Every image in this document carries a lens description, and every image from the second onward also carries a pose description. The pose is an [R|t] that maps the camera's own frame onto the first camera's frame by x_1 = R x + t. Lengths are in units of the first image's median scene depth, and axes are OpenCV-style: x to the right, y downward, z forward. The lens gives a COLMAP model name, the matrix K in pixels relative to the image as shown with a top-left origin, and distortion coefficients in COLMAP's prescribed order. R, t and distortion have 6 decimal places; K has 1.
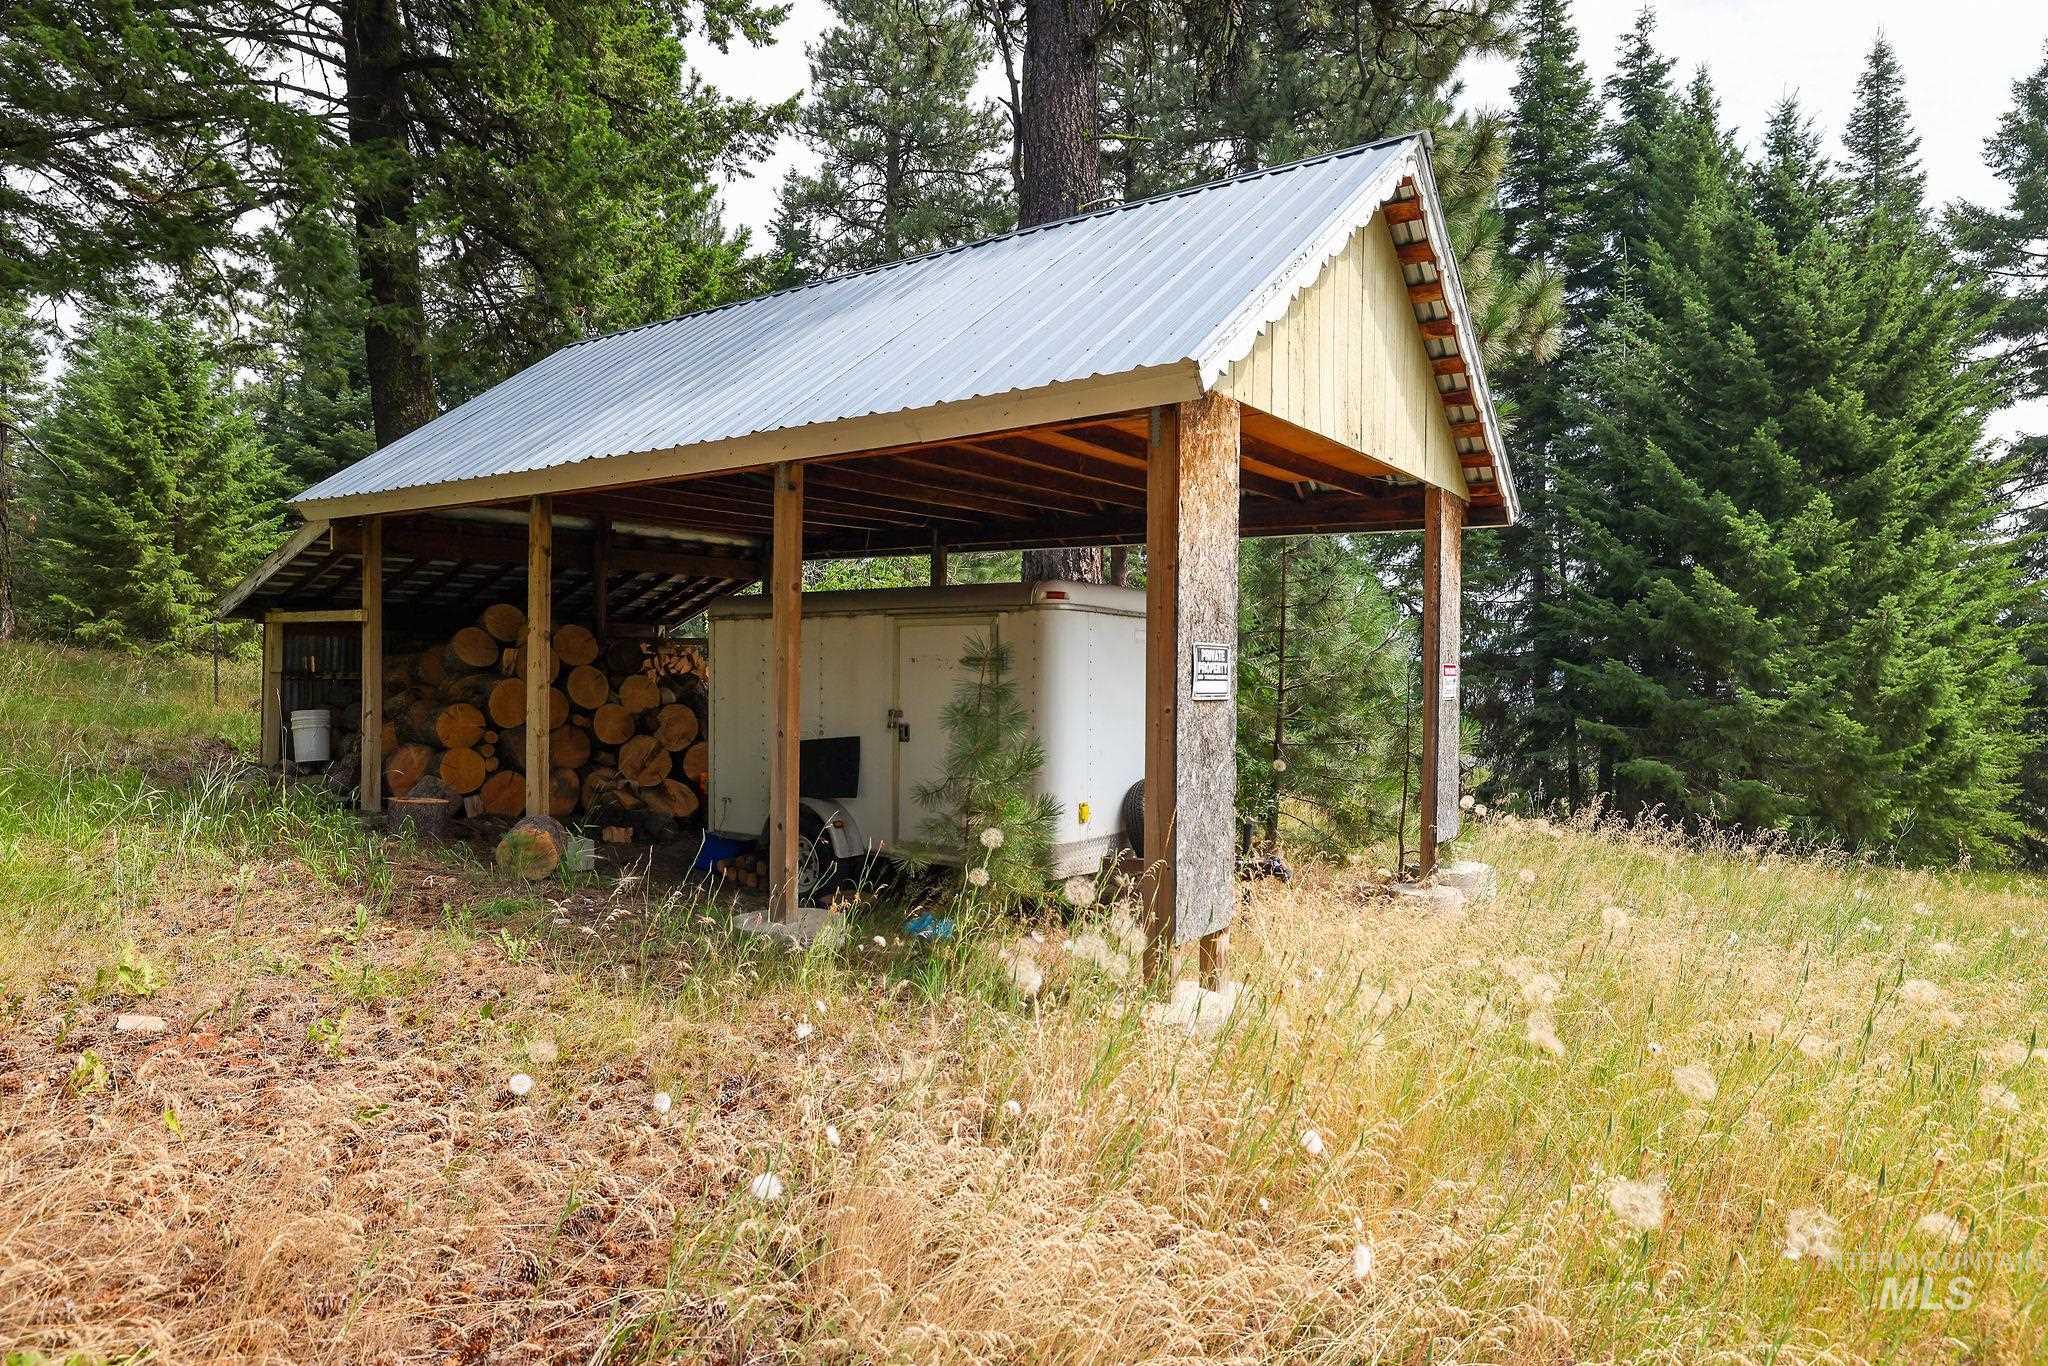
lens RADIAL K [[1193.2, 0, 1066.0], [0, 1193.2, 689.0], [0, 0, 1]] dist [0.032545, 0.002284]
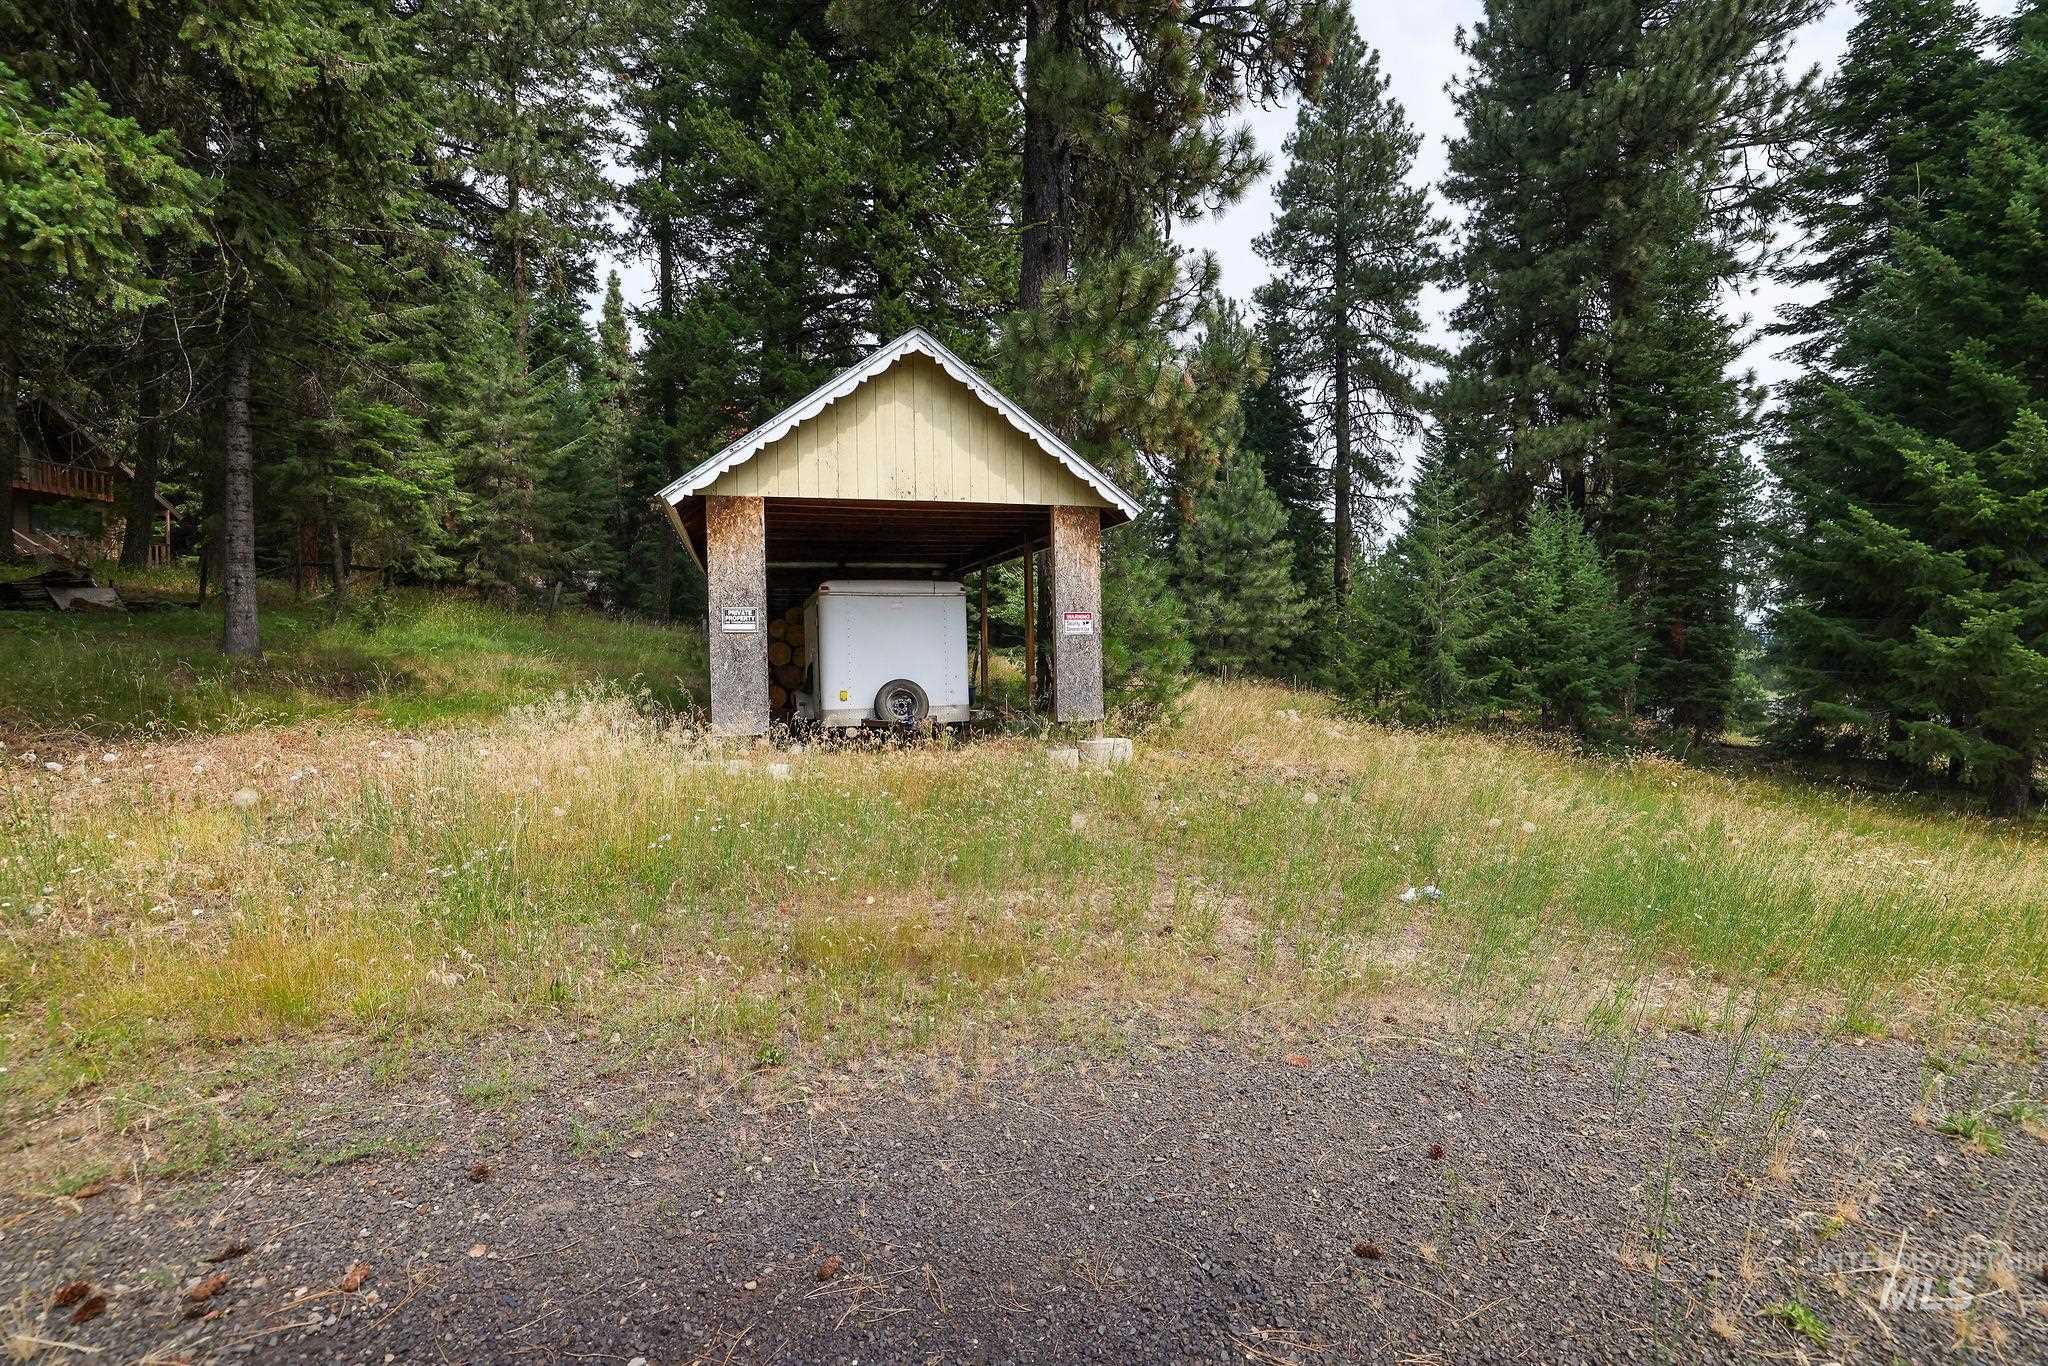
lens RADIAL K [[911.4, 0, 1026.6], [0, 911.4, 670.0], [0, 0, 1]] dist [0.001878, 0.002837]
pose [[0.791272, -0.008246, -0.611409, 0.414978], [0.012402, 0.999920, 0.002565, 0.021082], [0.611339, -0.009612, 0.791311, -0.008623]]
